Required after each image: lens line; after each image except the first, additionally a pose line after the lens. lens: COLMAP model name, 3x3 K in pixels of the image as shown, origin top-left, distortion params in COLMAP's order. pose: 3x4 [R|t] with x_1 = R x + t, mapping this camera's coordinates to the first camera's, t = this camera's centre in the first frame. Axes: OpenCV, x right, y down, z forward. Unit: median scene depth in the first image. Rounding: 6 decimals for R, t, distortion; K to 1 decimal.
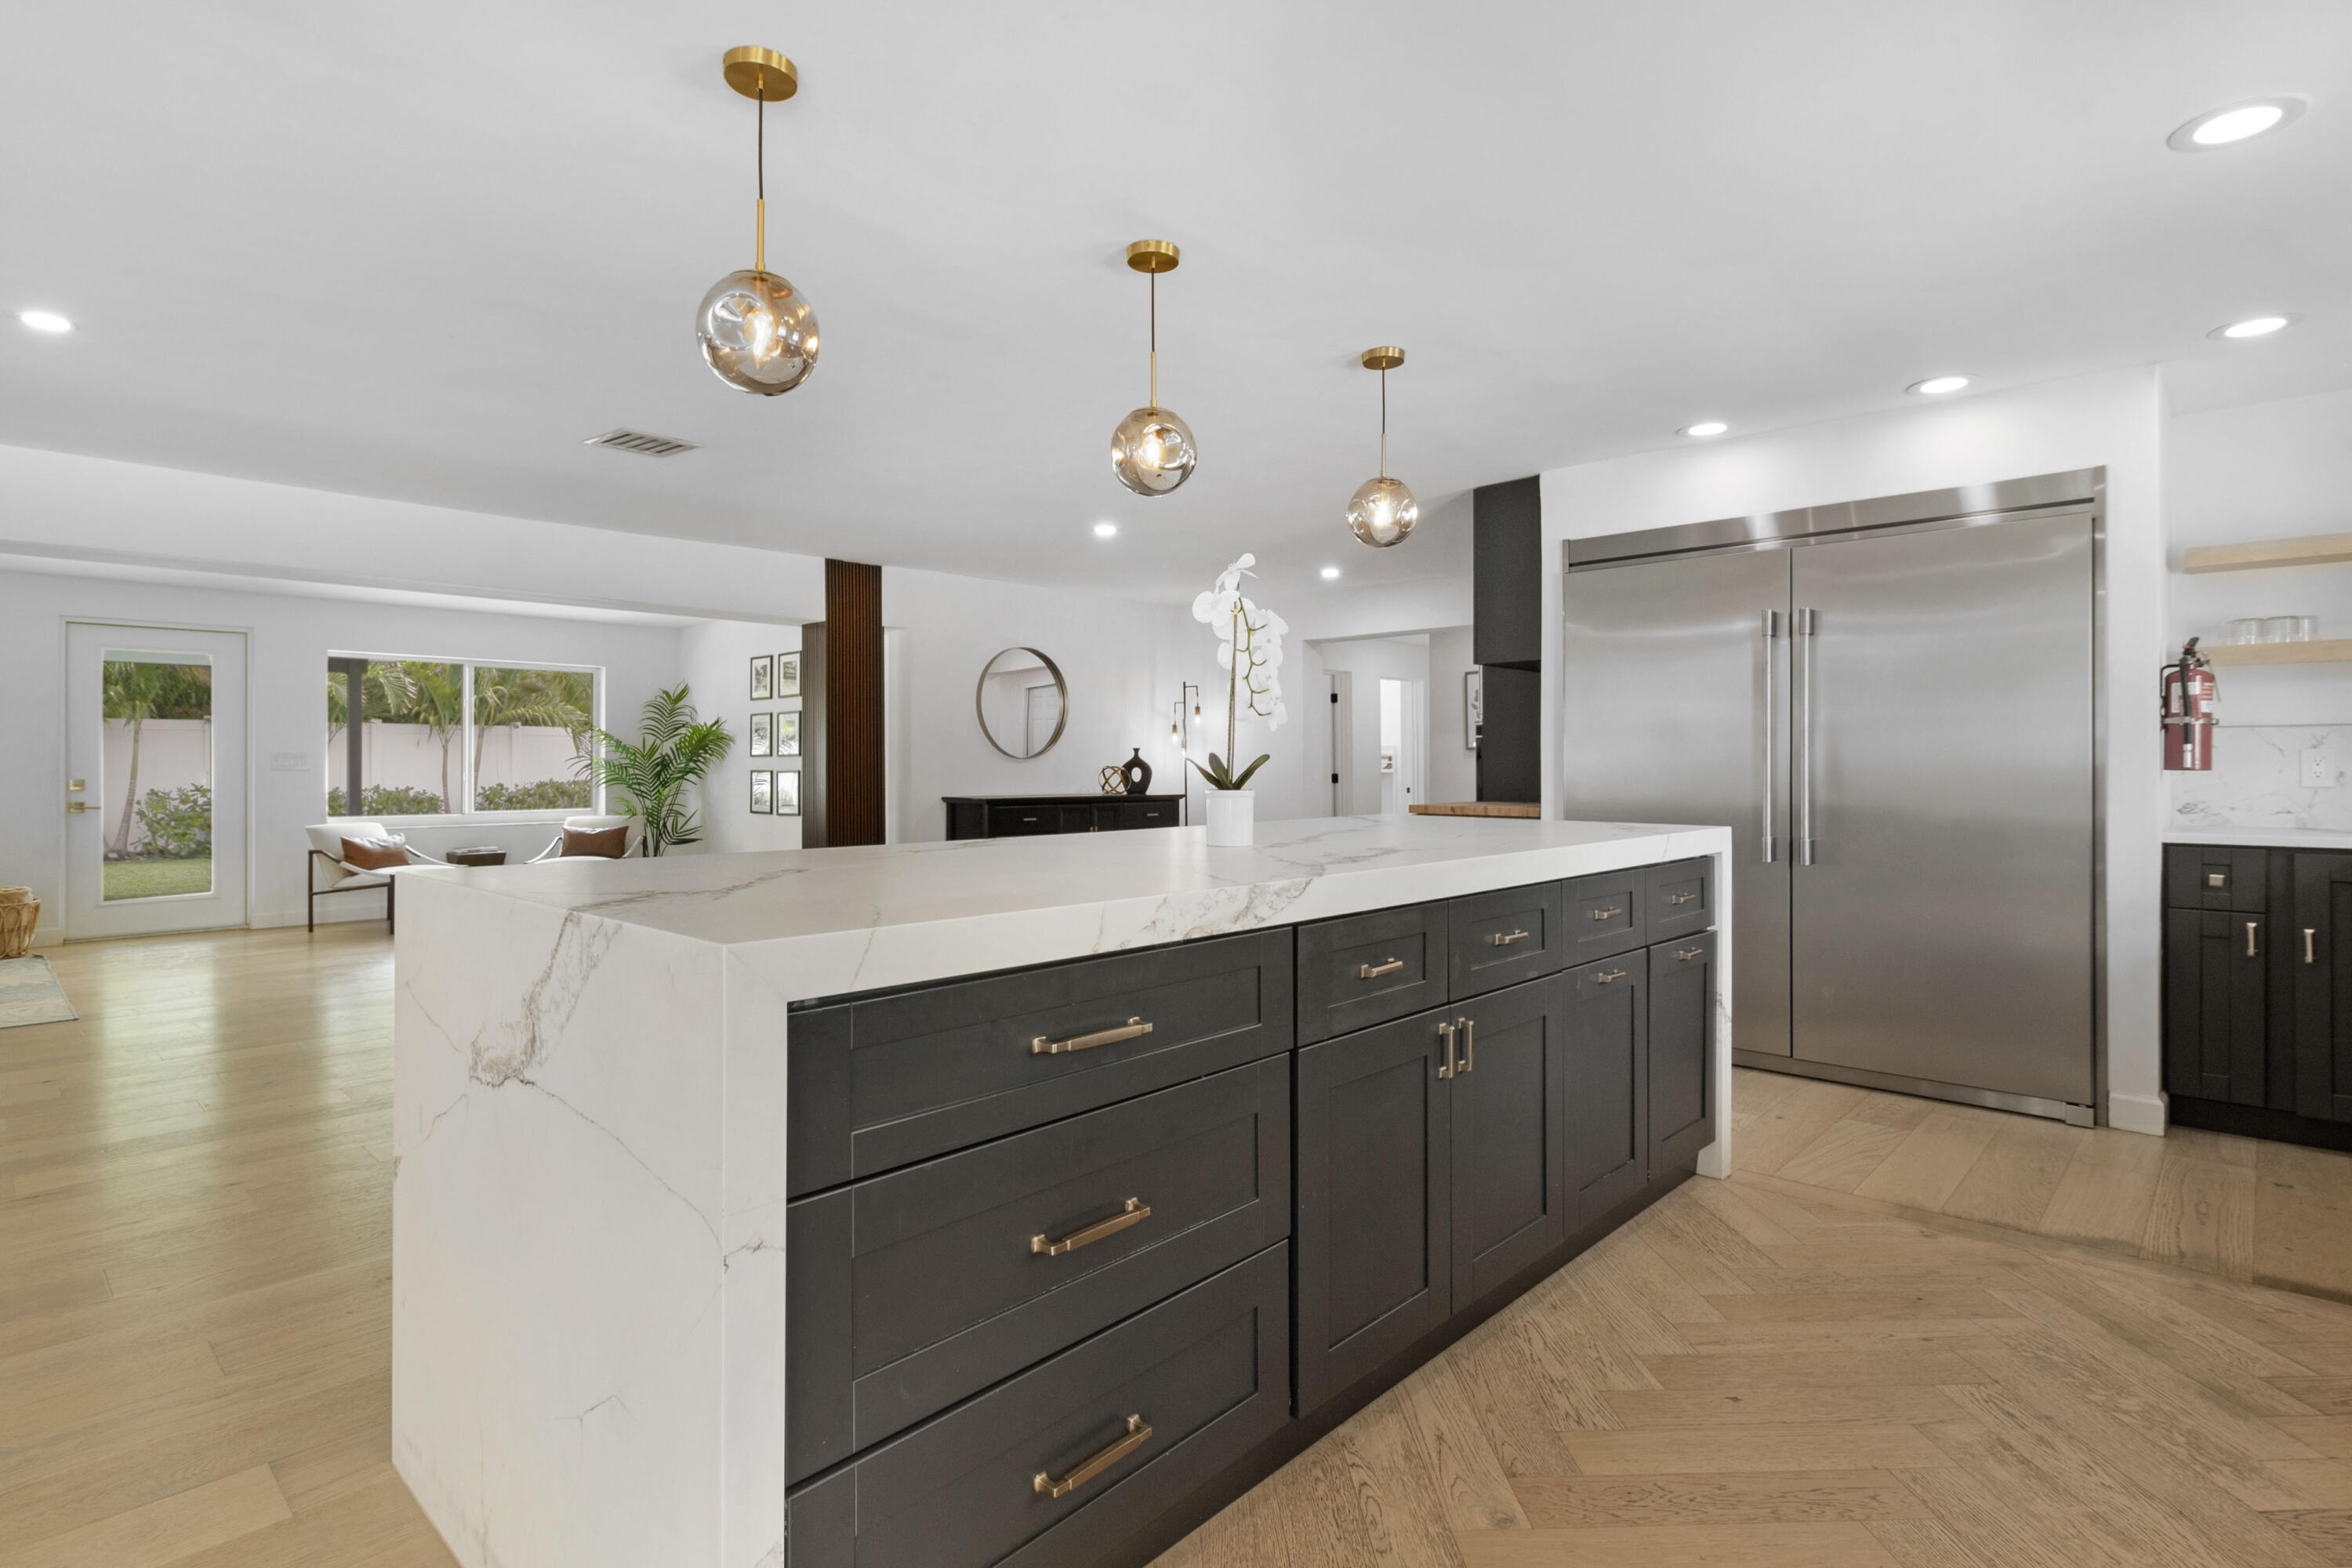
lens RADIAL K [[1167.8, 0, 1193.0], [0, 1167.8, 763.1], [0, 0, 1]] dist [0.002983, -0.000508]
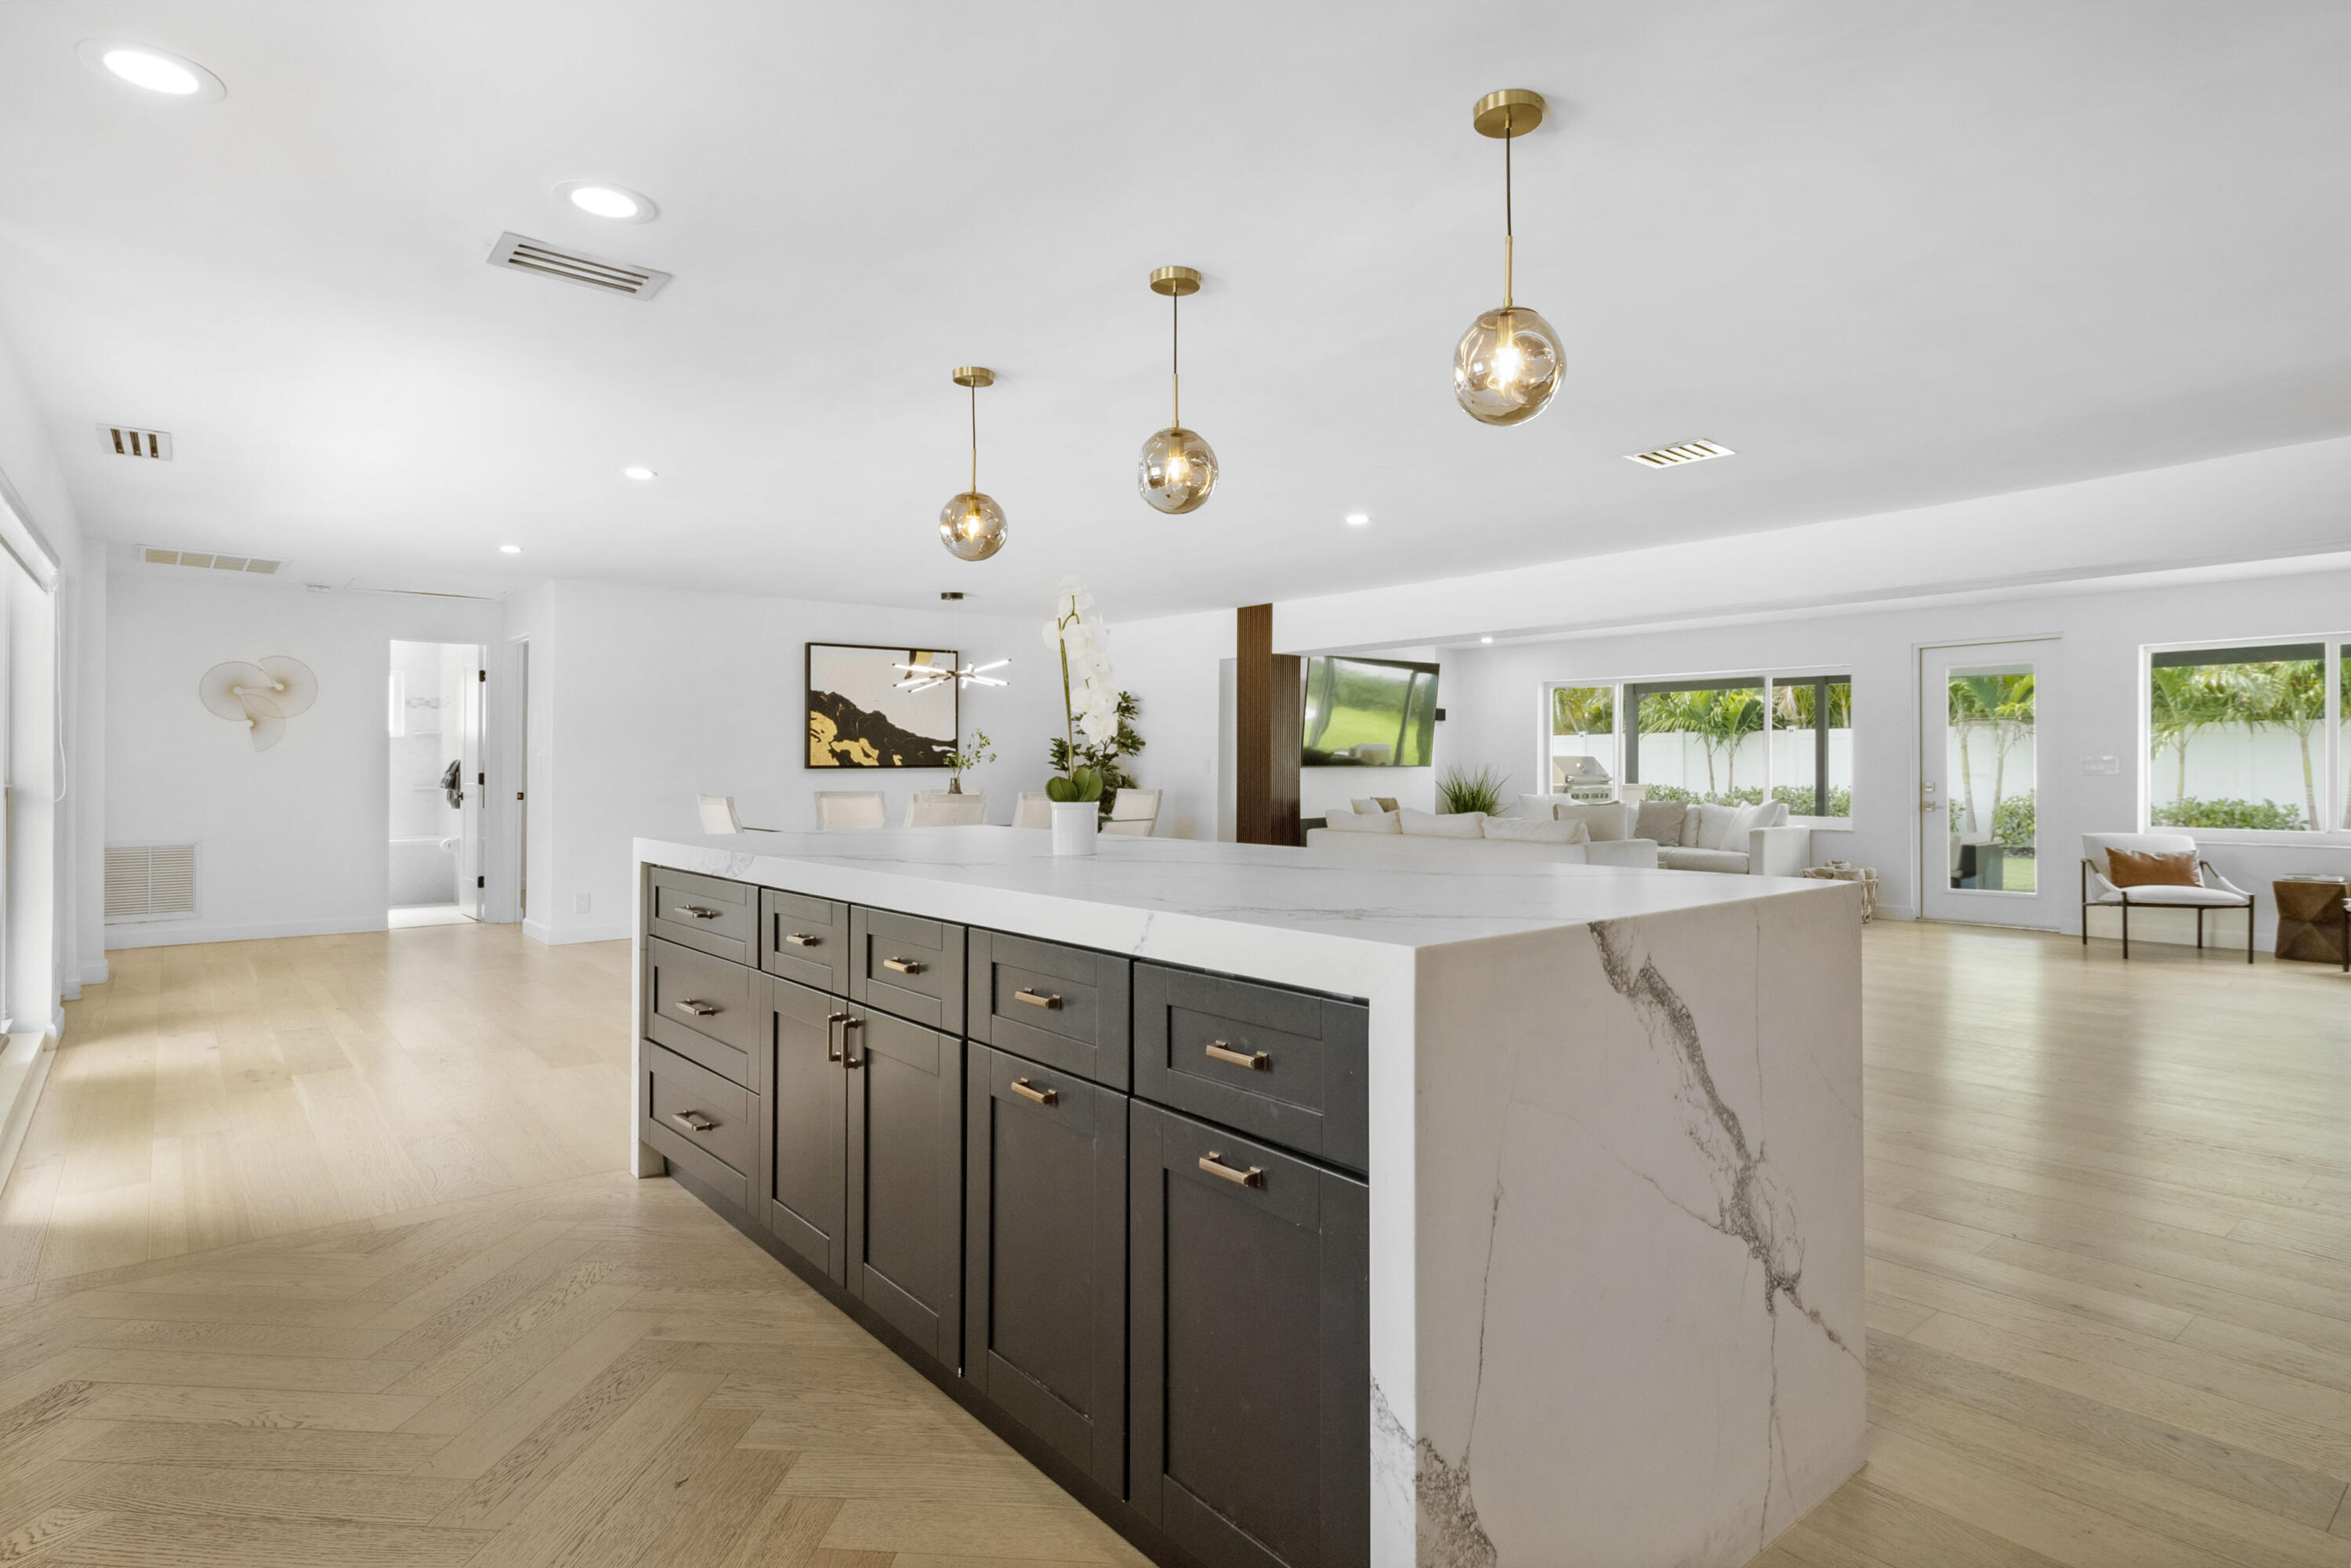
lens RADIAL K [[1250.9, 0, 1186.0], [0, 1250.9, 737.4], [0, 0, 1]] dist [-0.001024, -0.000739]
pose [[-0.141119, -0.022811, -0.989730, 0.316535], [0.000273, 0.999734, -0.023080, -0.001660], [0.989993, -0.003527, -0.141075, 0.351372]]
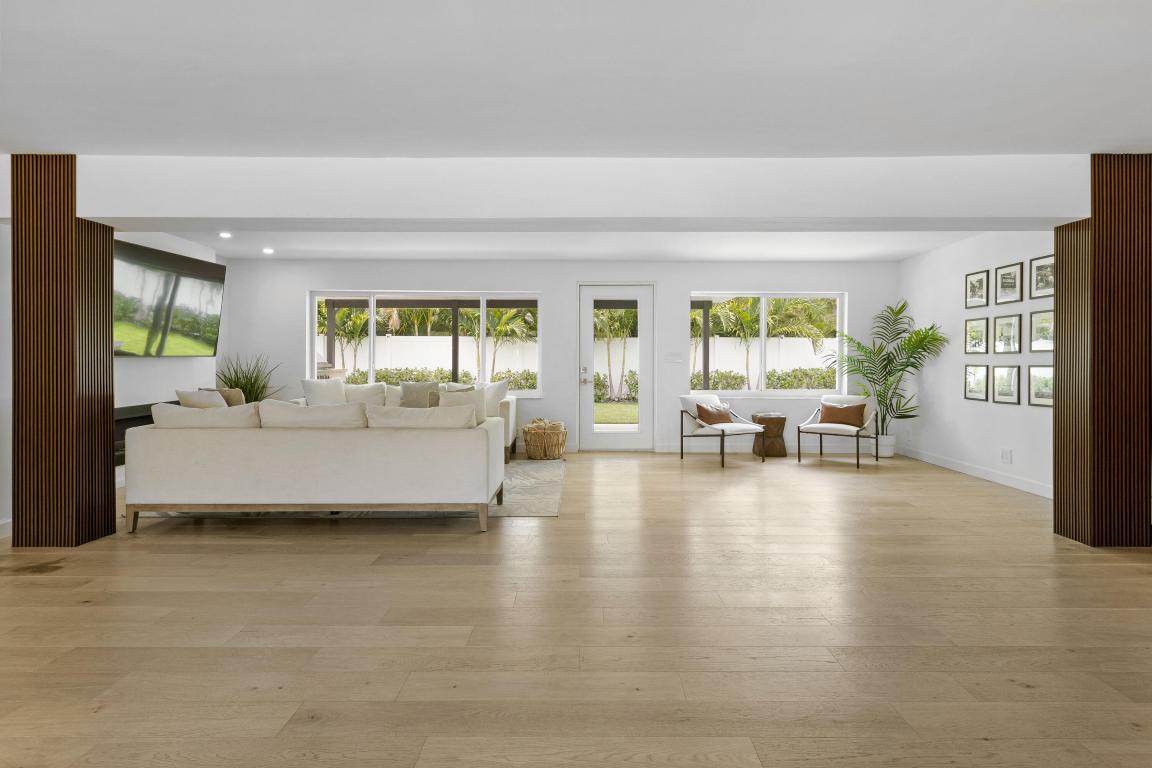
lens RADIAL K [[621.4, 0, 581.0], [0, 621.4, 364.2], [0, 0, 1]] dist [0.000490, 0.000428]
pose [[0.677300, 0.009427, -0.735646, -0.166321], [-0.001904, 0.999937, 0.011060, -0.001011], [0.735704, -0.006090, 0.677275, 0.244900]]
